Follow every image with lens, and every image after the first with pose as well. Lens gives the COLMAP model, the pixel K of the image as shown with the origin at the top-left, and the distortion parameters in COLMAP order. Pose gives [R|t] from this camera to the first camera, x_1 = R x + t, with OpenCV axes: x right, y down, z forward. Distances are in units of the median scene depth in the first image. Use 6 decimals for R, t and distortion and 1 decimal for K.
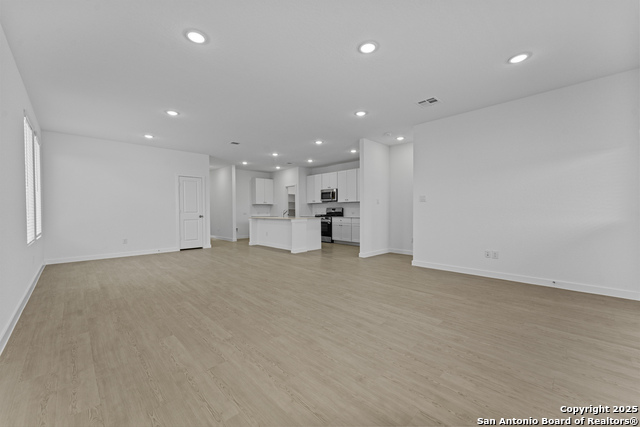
lens RADIAL K [[258.9, 0, 318.7], [0, 258.9, 216.8], [0, 0, 1]] dist [-0.002430, -0.000850]
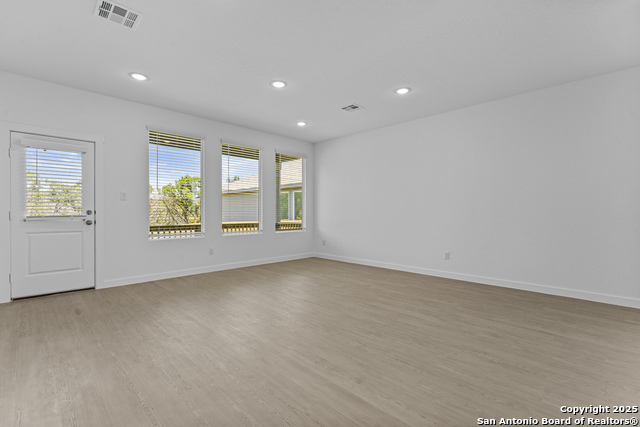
lens RADIAL K [[289.5, 0, 321.7], [0, 289.5, 211.4], [0, 0, 1]] dist [0.001963, 0.000790]
pose [[-0.999617, 0.004834, -0.027243, 0.004793], [0.004130, 0.999657, 0.025844, -0.018237], [0.027359, 0.025721, -0.999295, 0.714949]]
